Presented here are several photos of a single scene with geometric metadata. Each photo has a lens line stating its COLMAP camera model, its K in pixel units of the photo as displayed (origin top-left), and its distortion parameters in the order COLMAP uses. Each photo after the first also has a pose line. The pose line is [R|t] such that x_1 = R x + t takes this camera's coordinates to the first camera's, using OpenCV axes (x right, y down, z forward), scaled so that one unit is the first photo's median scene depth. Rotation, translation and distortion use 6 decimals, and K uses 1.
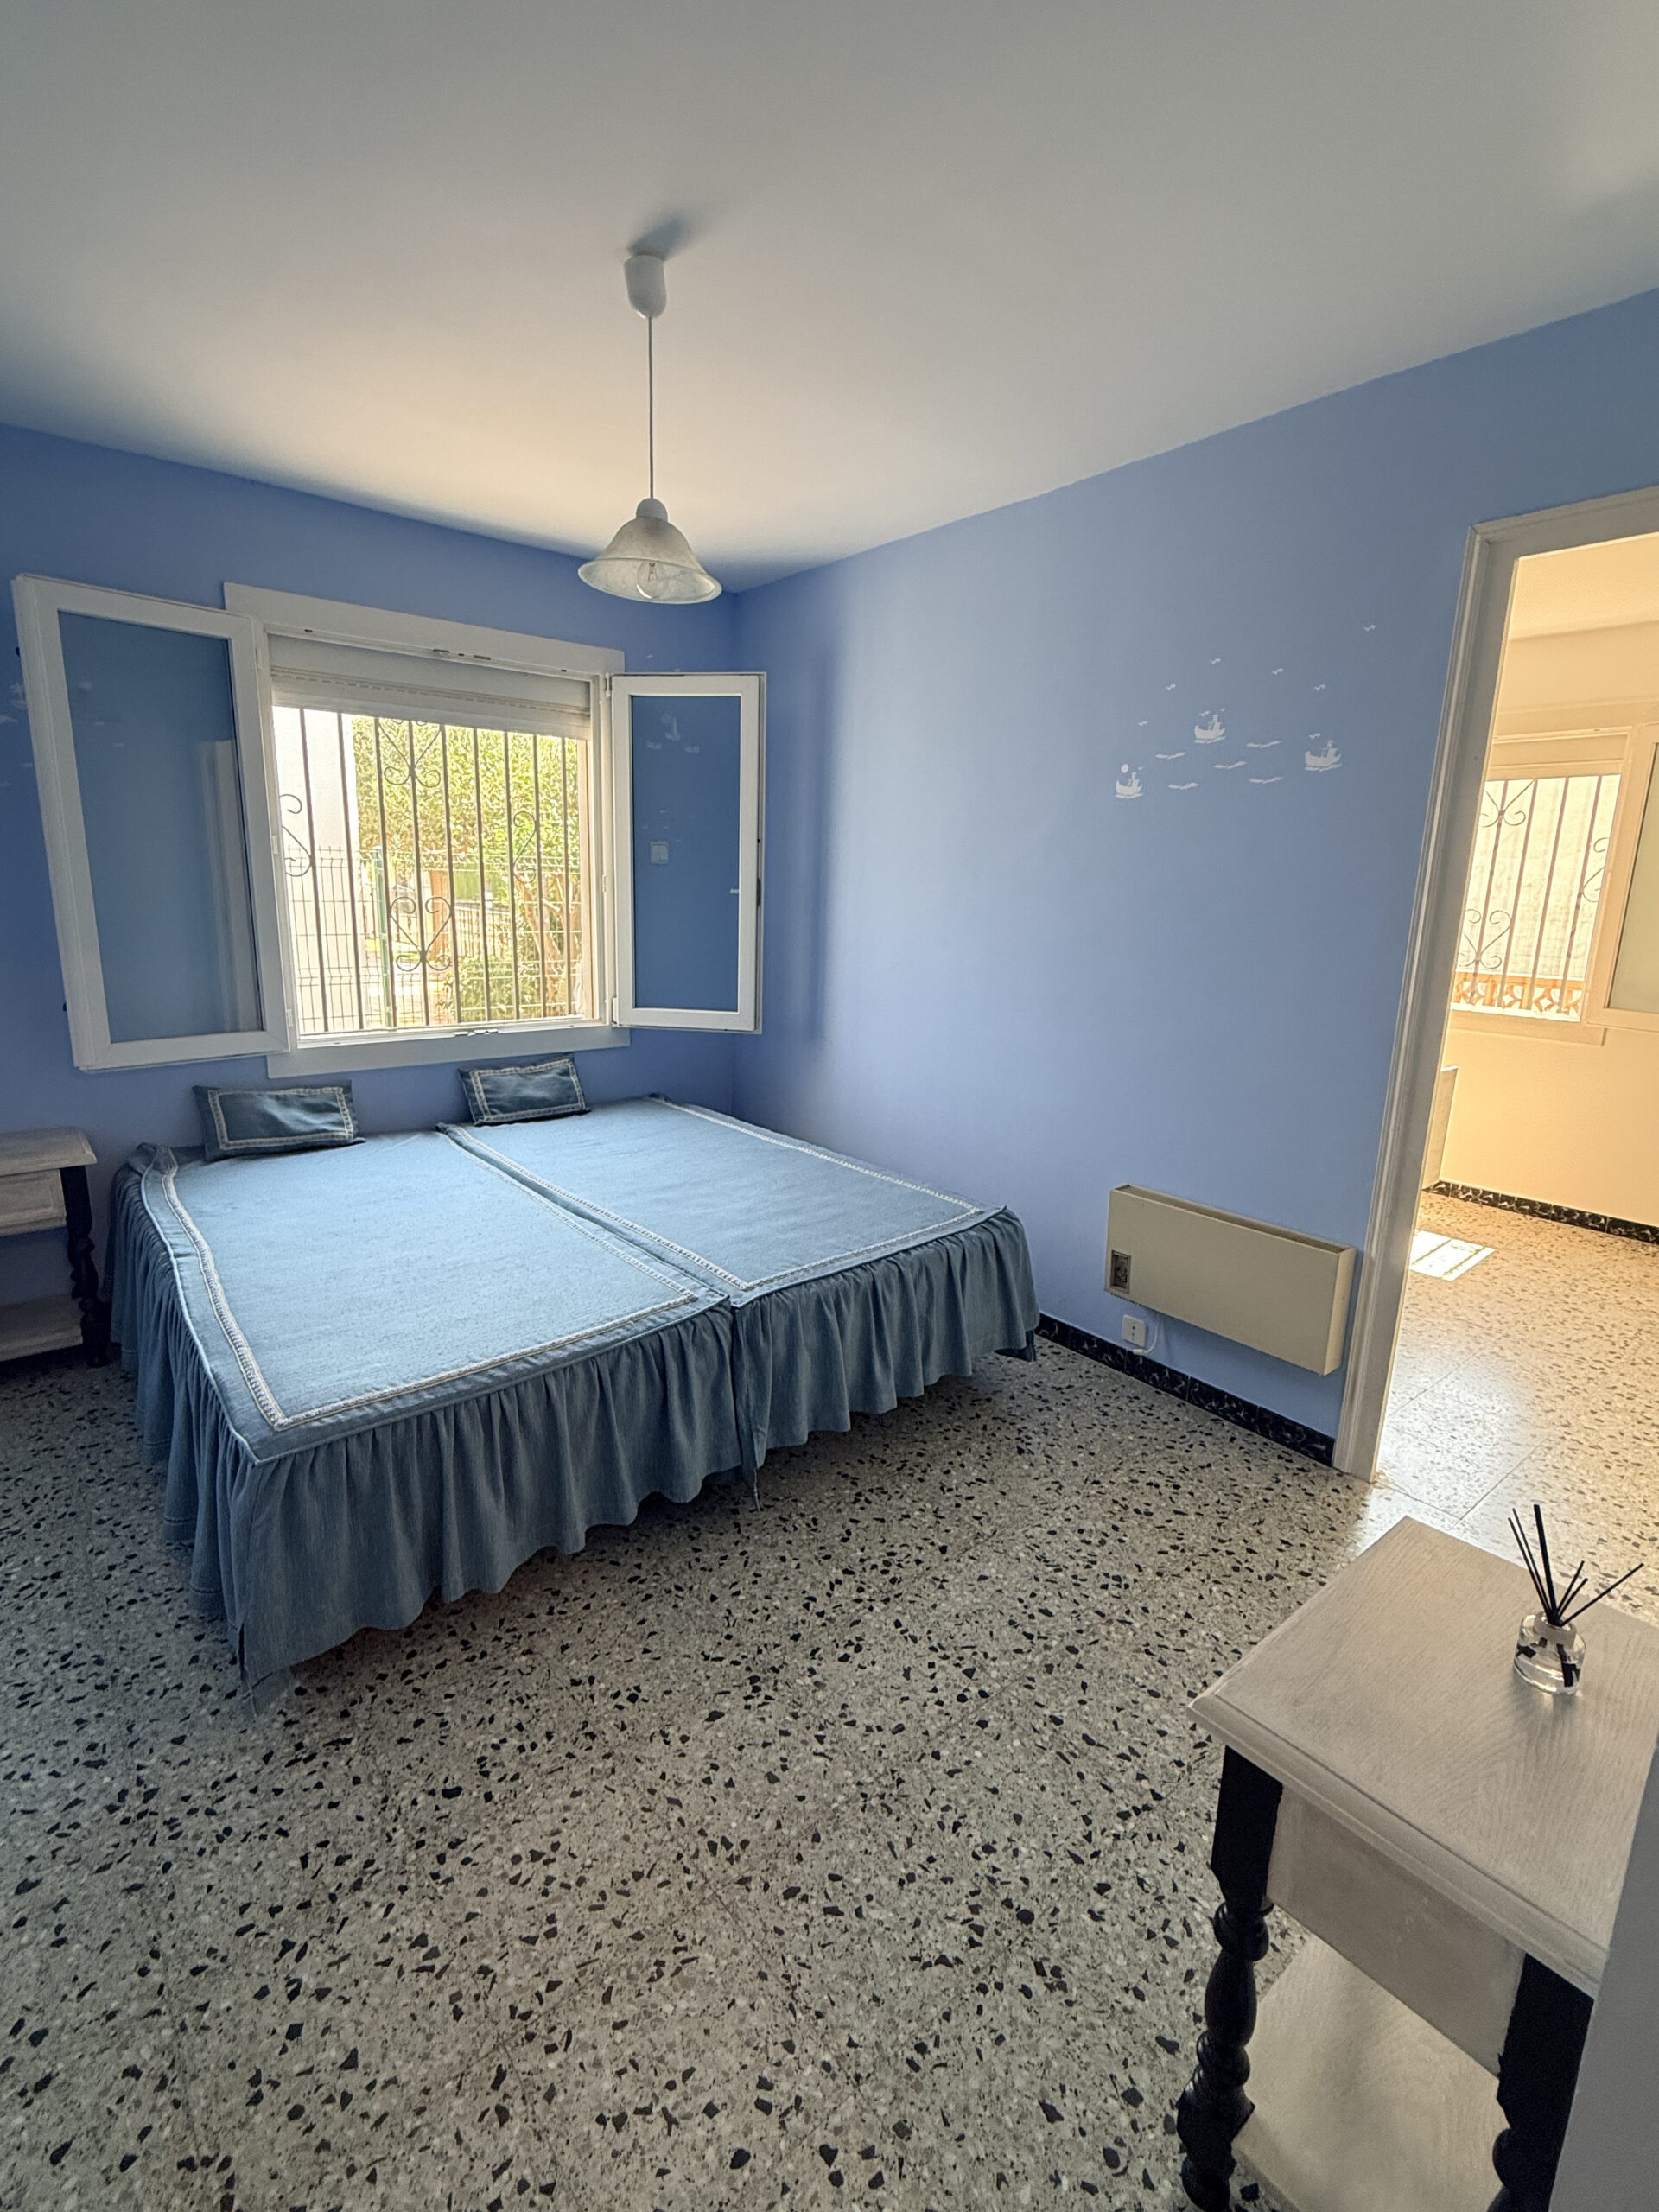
lens RADIAL K [[1023.4, 0, 824.5], [0, 1023.4, 1103.7], [0, 0, 1]] dist [-0.003321, -0.000352]
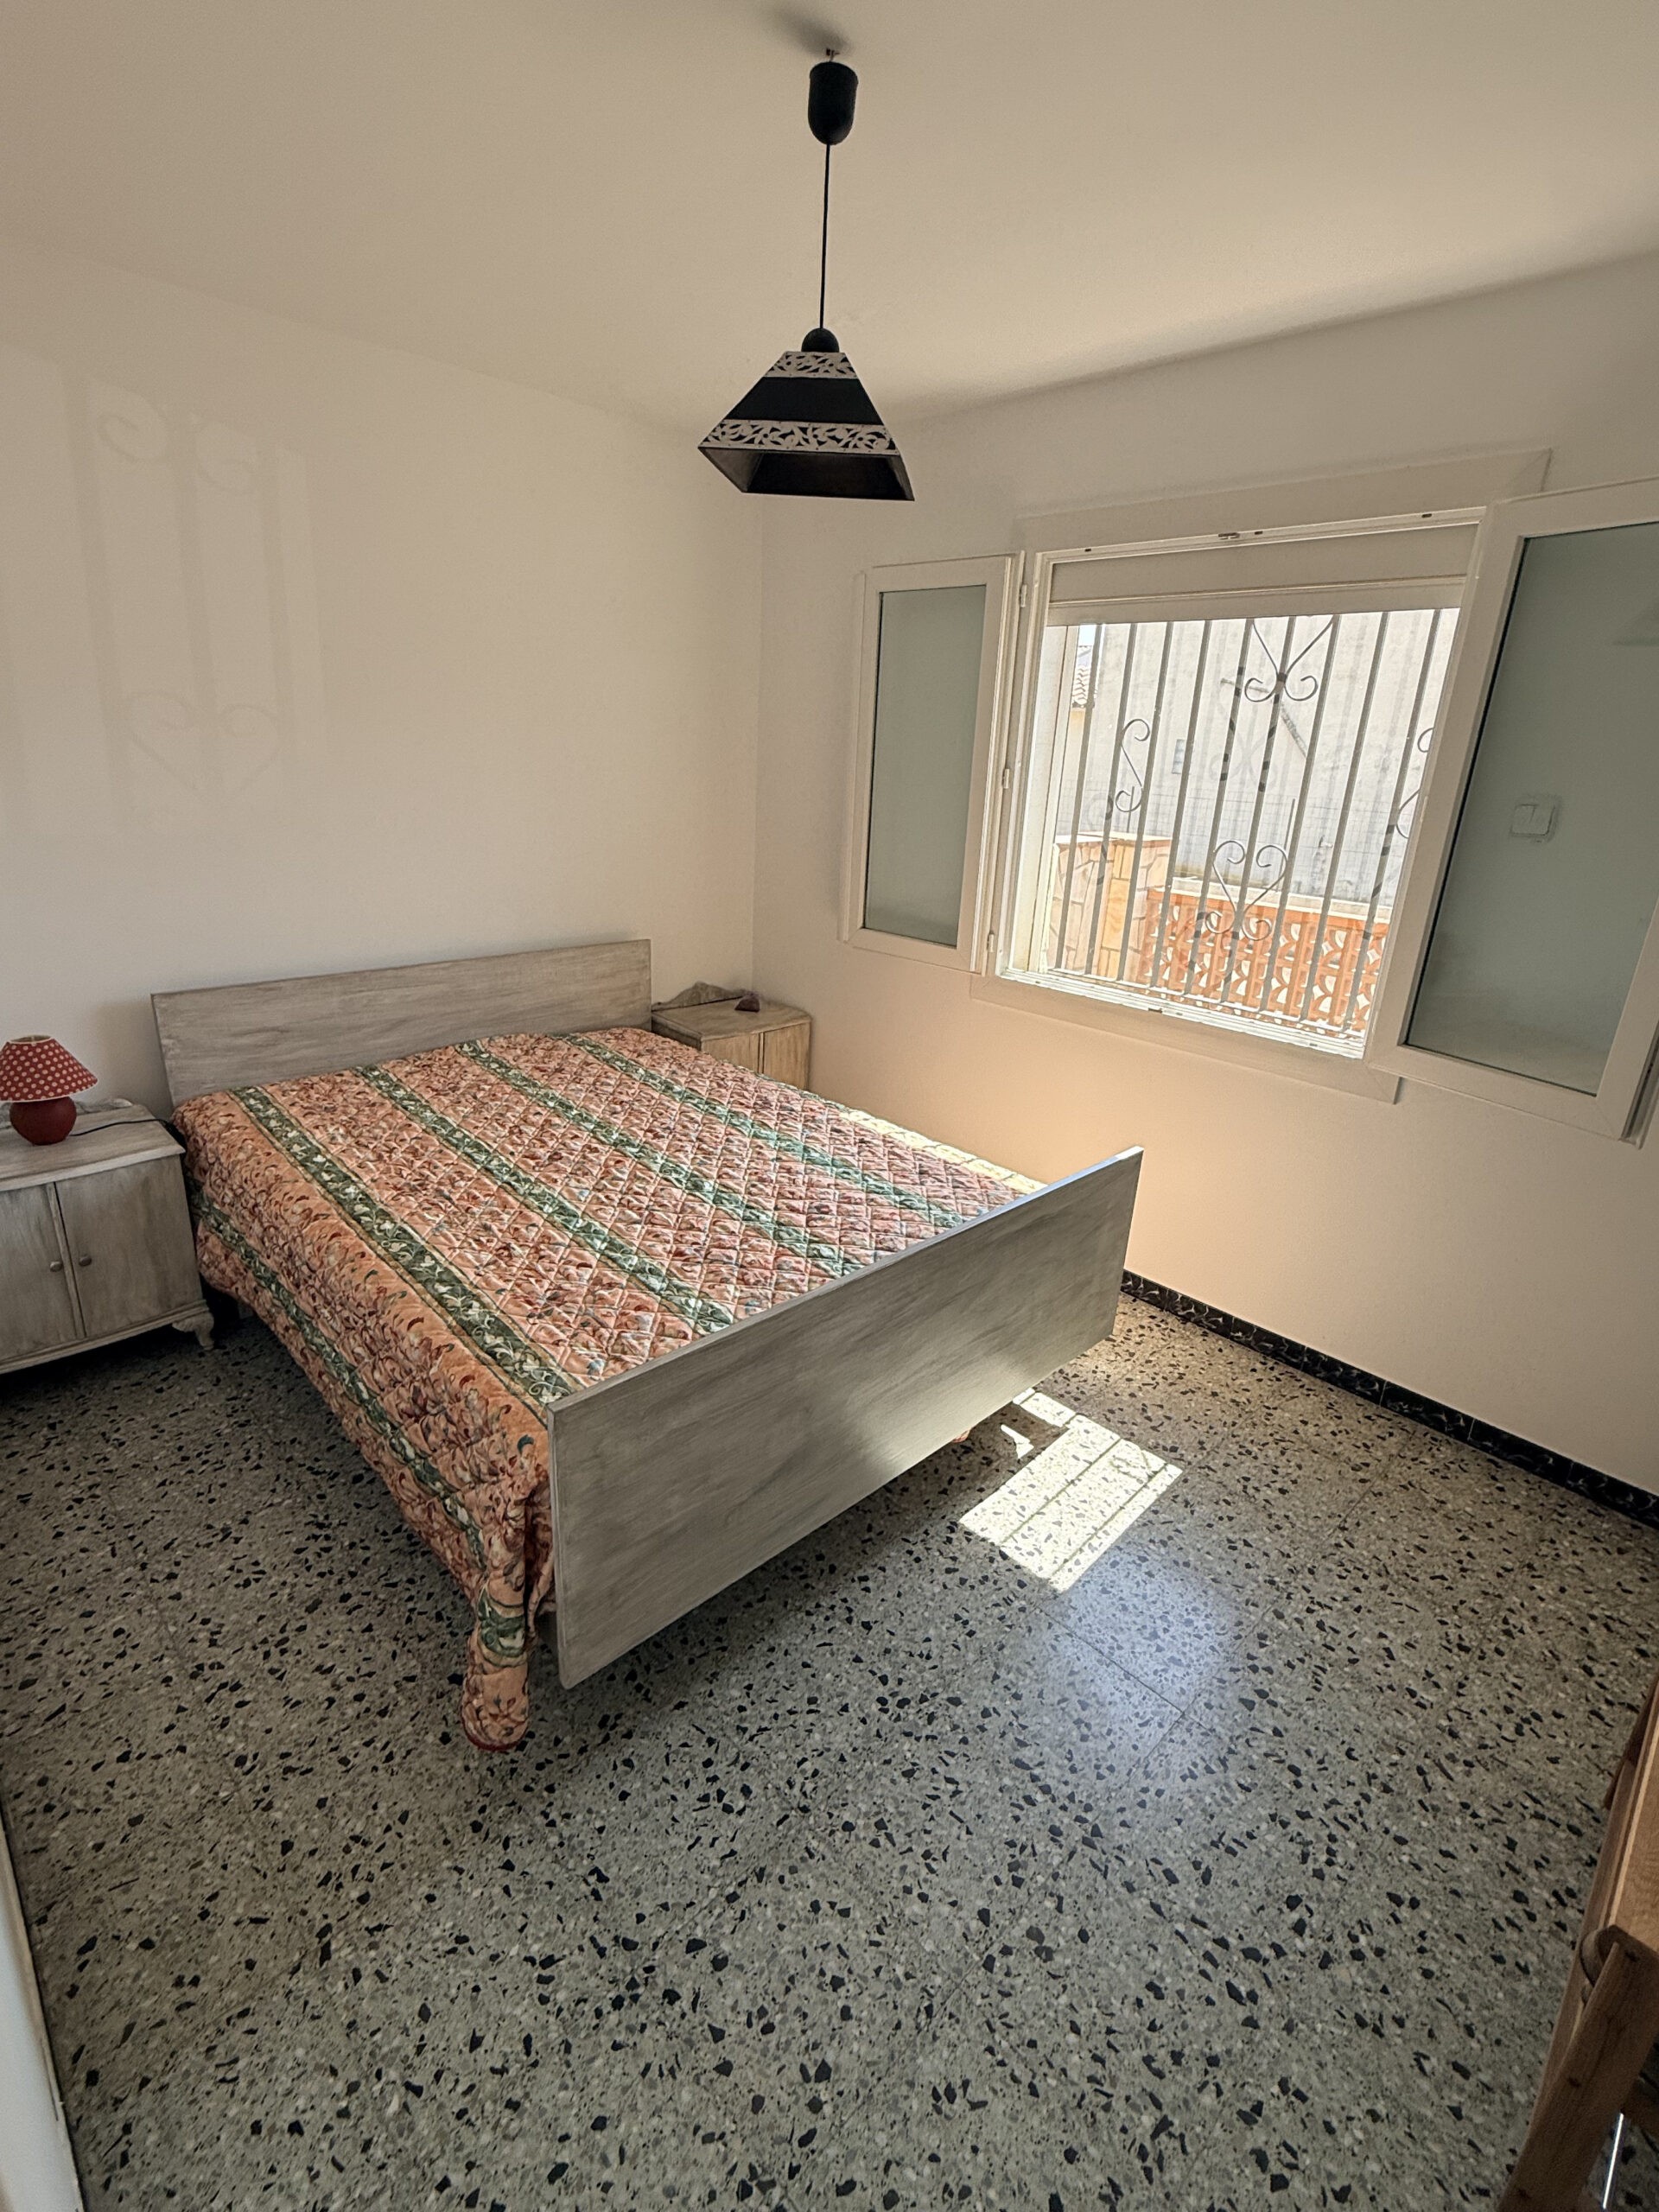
lens RADIAL K [[1023.4, 0, 835.4], [0, 1023.4, 1099.8], [0, 0, 1]] dist [-0.003321, -0.000352]
pose [[0.996416, -0.005911, 0.084381, 0.390555], [-0.004407, 0.992574, 0.121564, -0.124662], [-0.084473, -0.121500, 0.988990, 0.447734]]
